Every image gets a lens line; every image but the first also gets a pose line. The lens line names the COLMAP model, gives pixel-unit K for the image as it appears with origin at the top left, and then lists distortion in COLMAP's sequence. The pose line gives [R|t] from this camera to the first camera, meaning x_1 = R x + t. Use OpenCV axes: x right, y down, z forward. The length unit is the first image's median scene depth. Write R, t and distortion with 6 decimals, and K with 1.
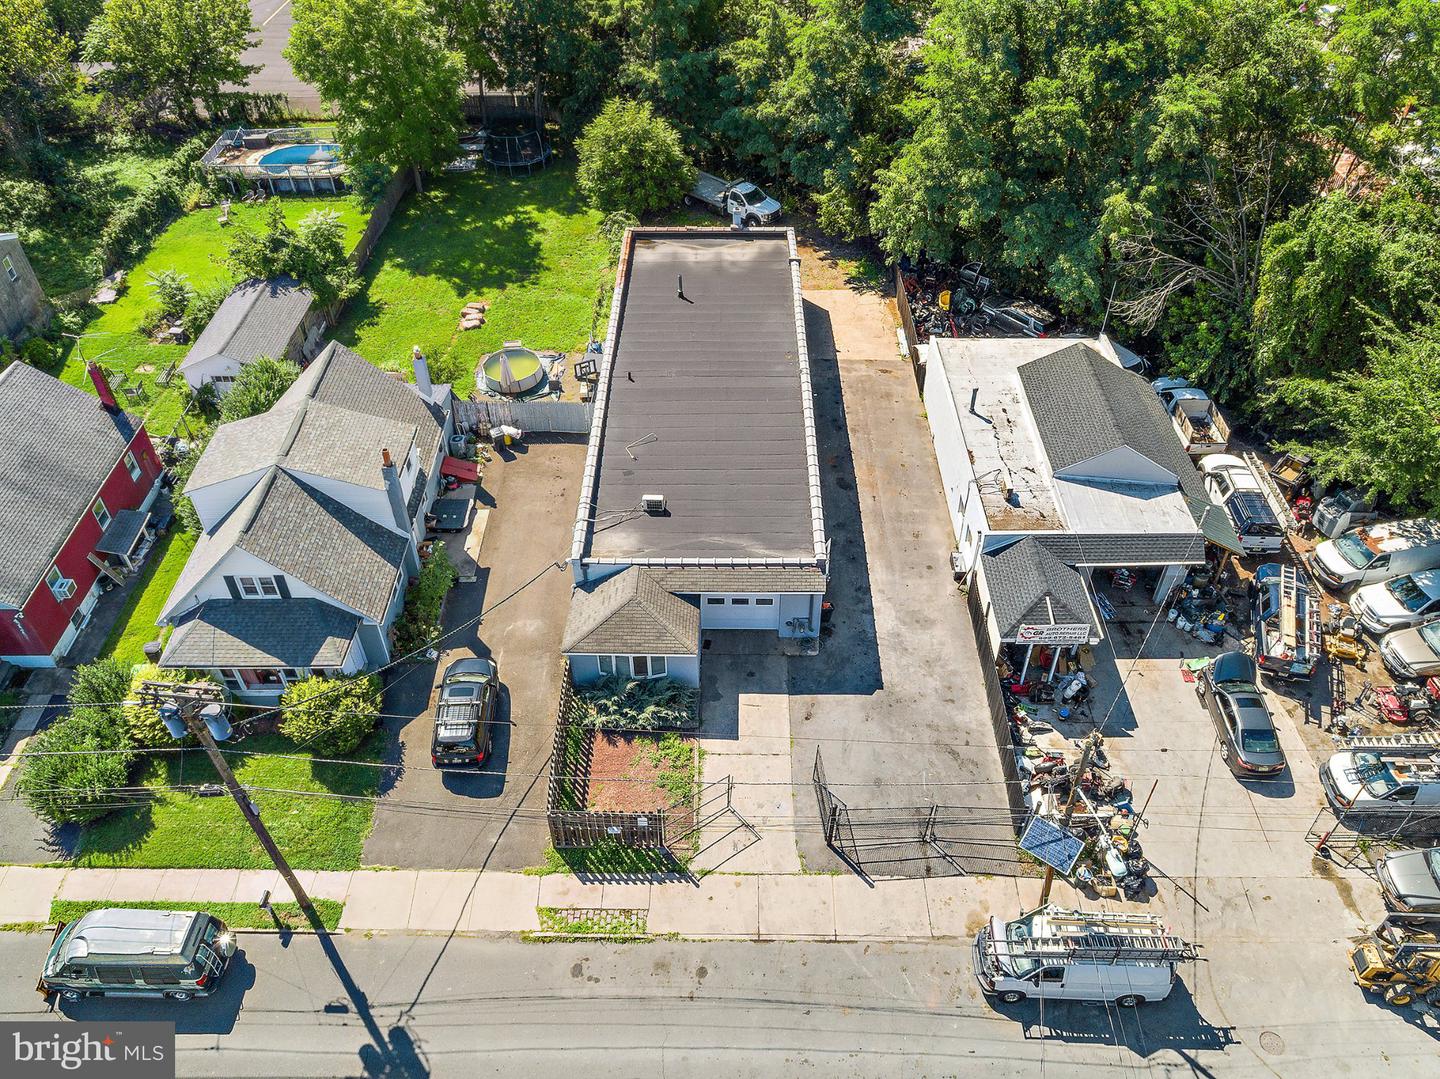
lens RADIAL K [[1084.4, 0, 718.1], [0, 1084.4, 540.5], [0, 0, 1]] dist [-0.023788, 0.005127]
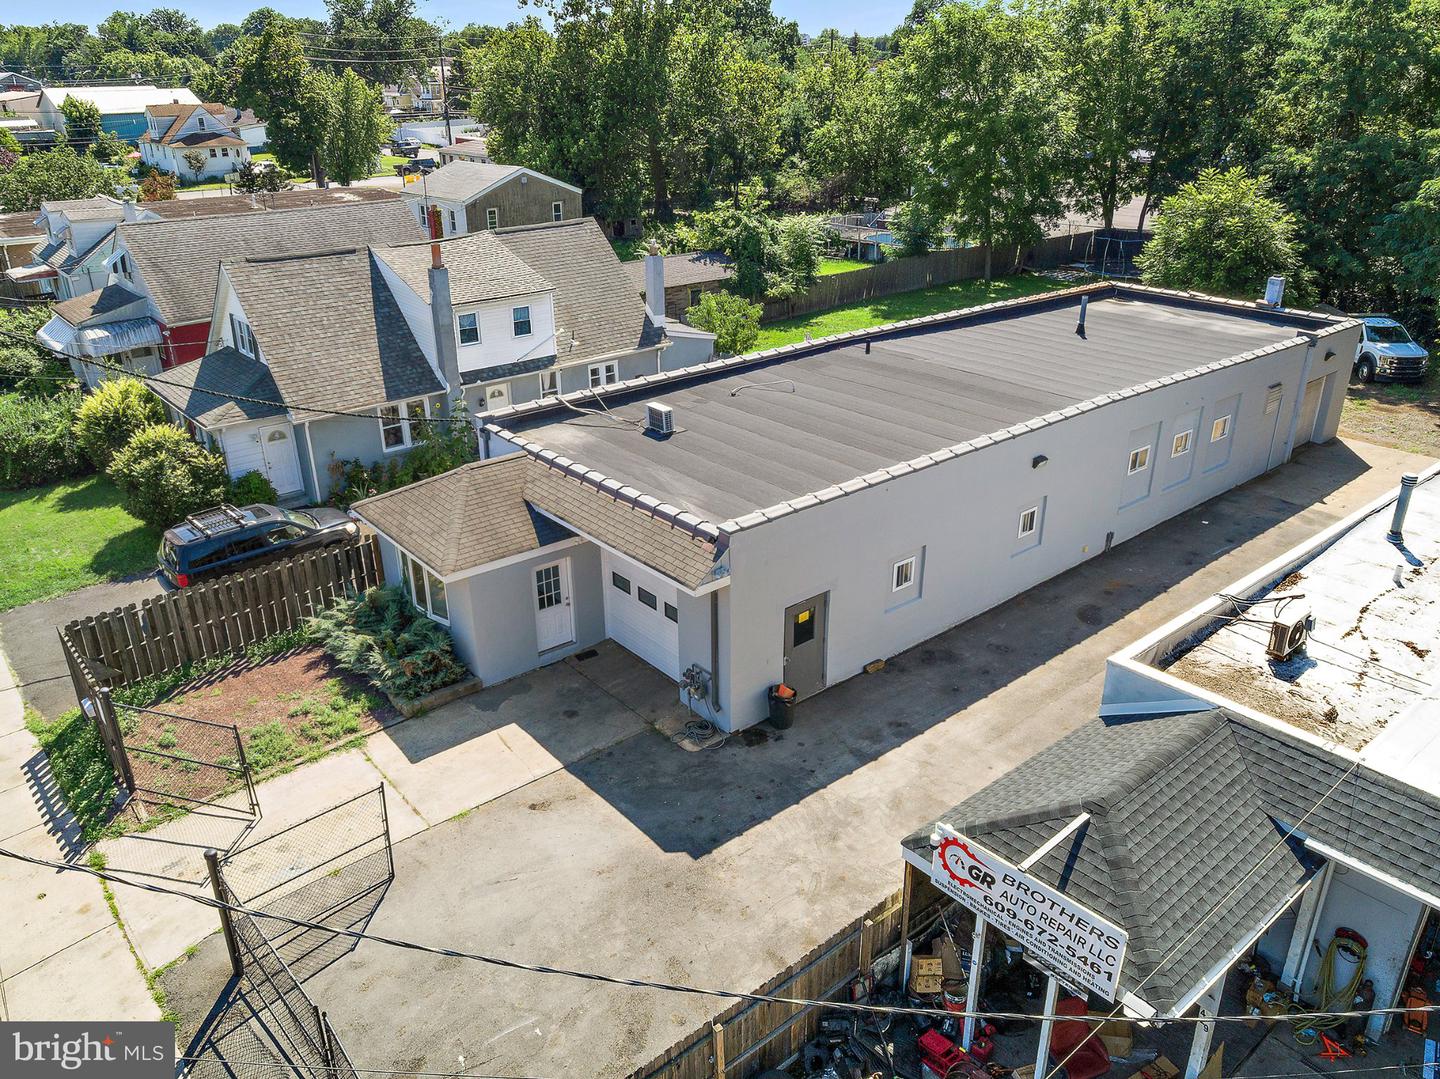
lens RADIAL K [[1084.4, 0, 718.1], [0, 1084.4, 540.5], [0, 0, 1]] dist [-0.023788, 0.005127]
pose [[0.647071, 0.308568, -0.697198, 0.438996], [-0.509739, 0.855109, -0.094633, 0.069378], [0.566980, 0.416623, 0.710605, 0.675433]]
